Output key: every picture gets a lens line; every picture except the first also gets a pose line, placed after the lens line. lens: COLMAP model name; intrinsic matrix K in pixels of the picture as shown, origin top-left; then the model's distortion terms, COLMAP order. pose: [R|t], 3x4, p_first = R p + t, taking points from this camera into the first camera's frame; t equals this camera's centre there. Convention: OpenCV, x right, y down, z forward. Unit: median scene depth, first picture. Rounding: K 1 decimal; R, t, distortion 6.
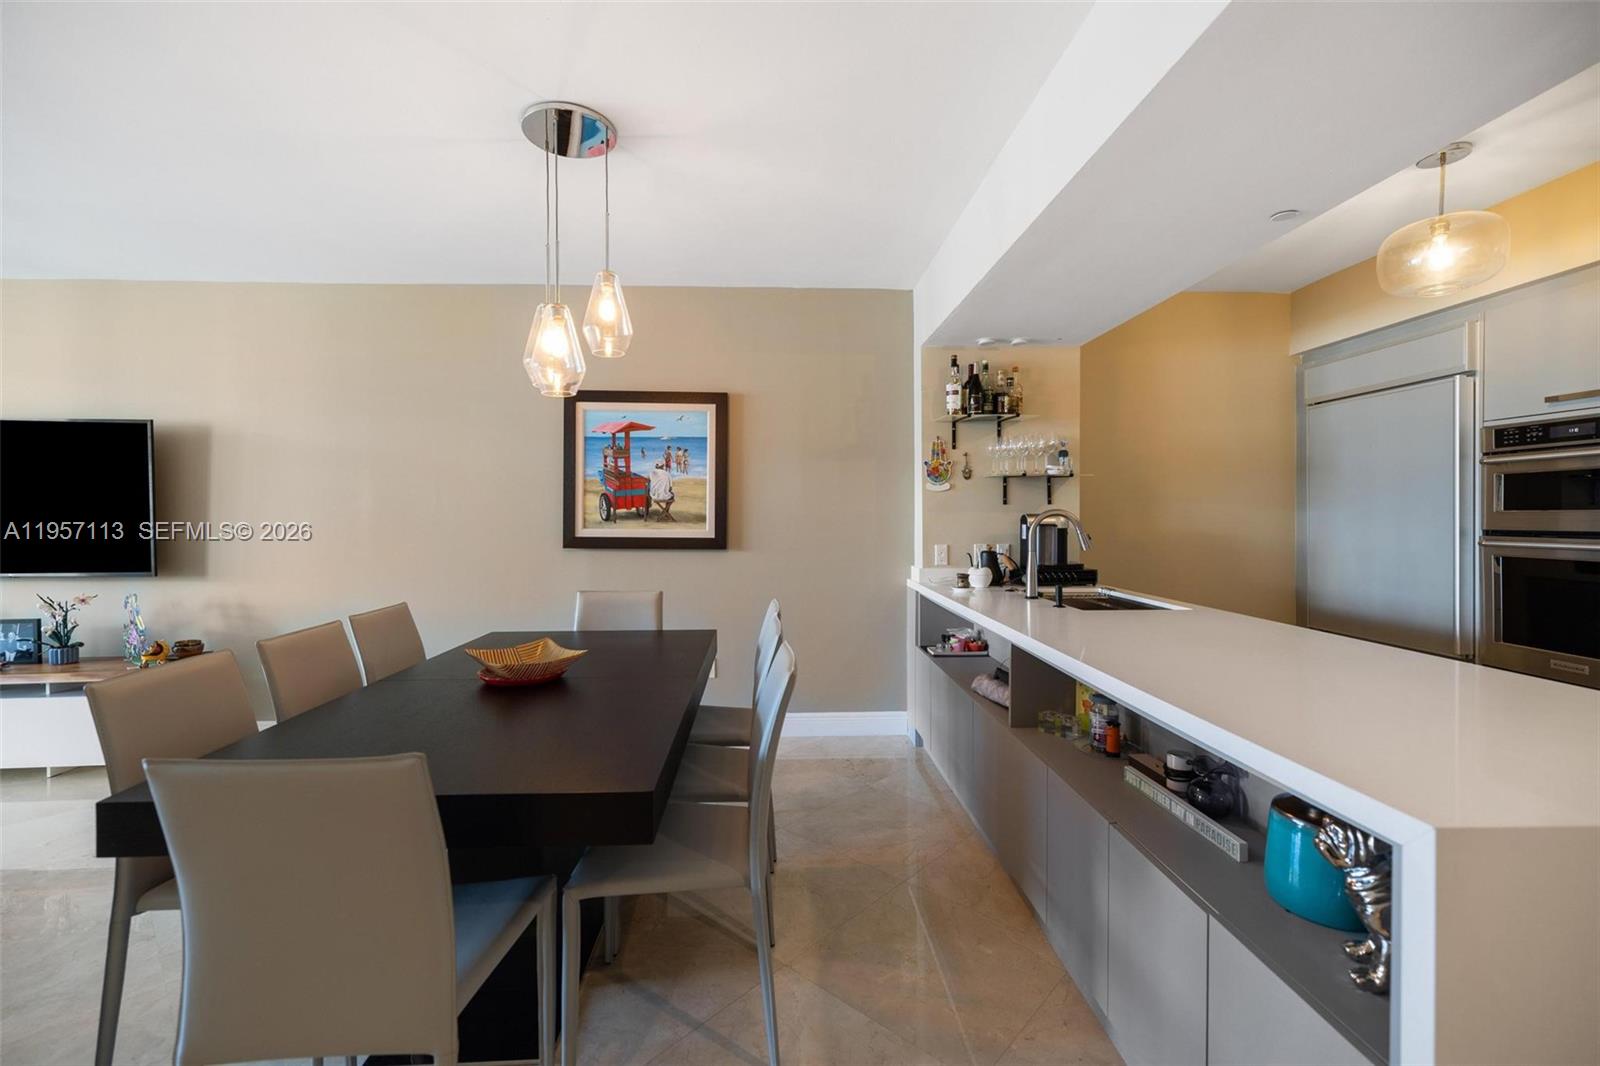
lens RADIAL K [[688.9, 0, 797.9], [0, 688.9, 528.7], [0, 0, 1]] dist [0.003351, 0.000295]
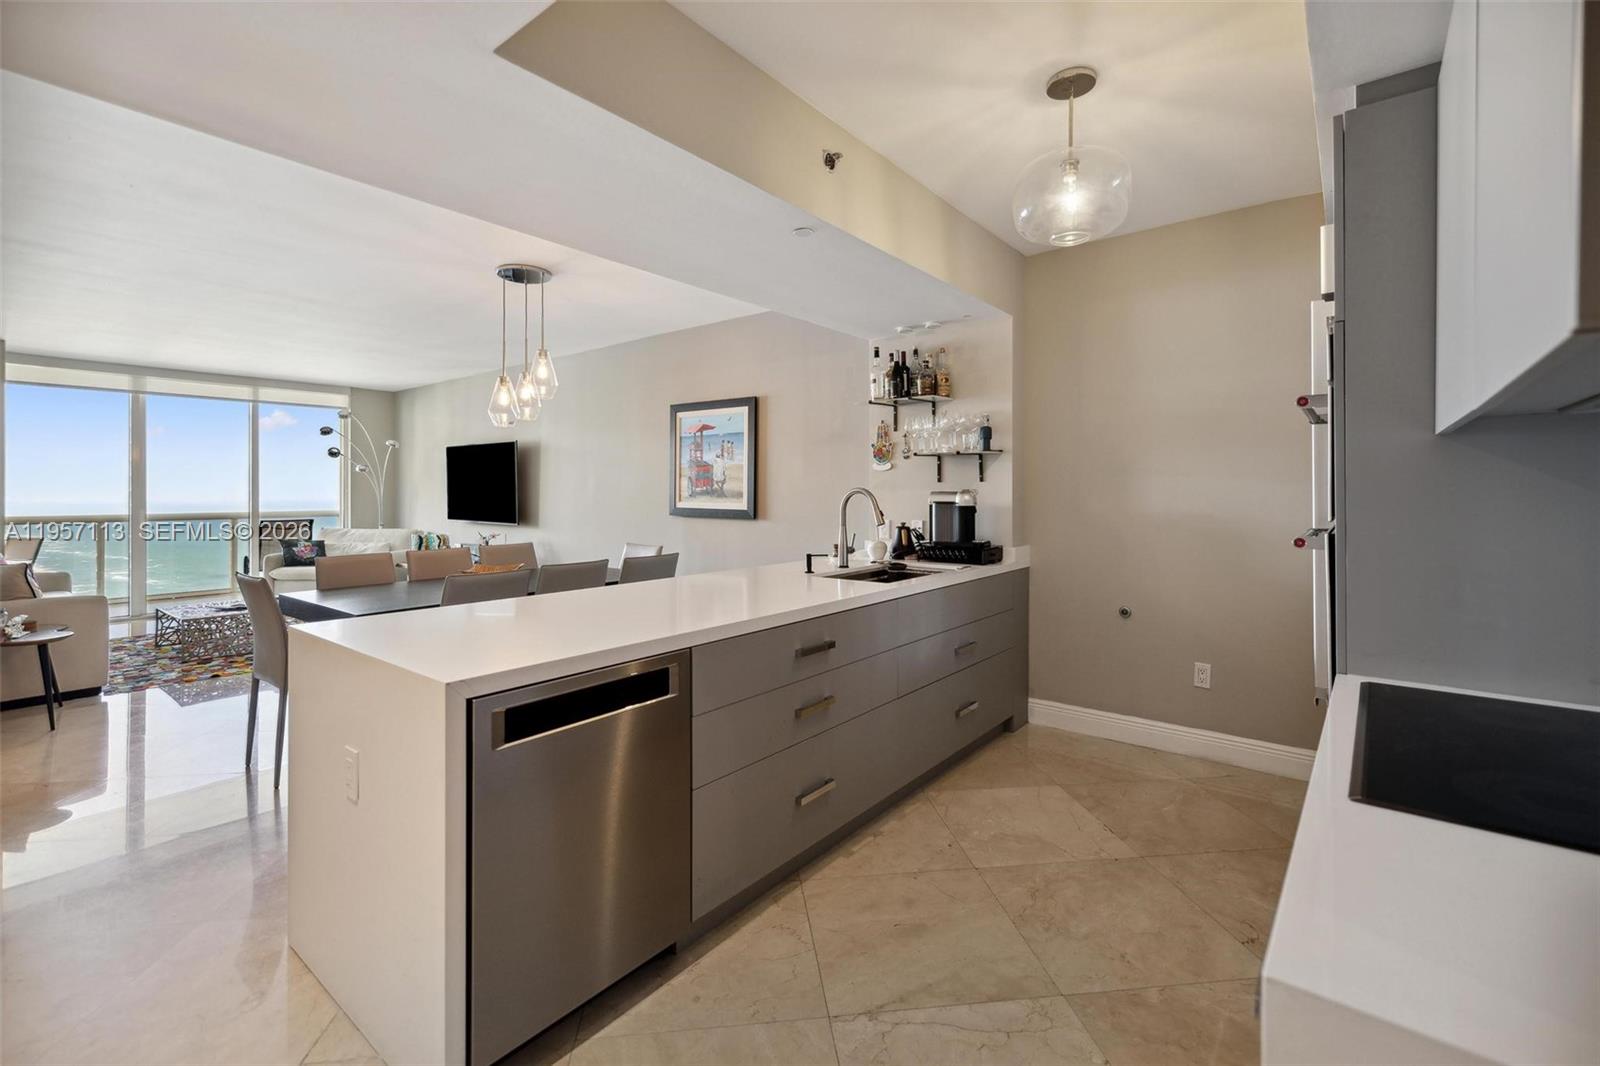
lens RADIAL K [[698.5, 0, 793.3], [0, 698.5, 489.9], [0, 0, 1]] dist [0.002227, 0.000397]
pose [[0.752157, -0.001273, -0.658982, 0.813248], [-0.006633, 0.999933, -0.009502, -0.012389], [0.658950, 0.011518, 0.752098, 0.076943]]
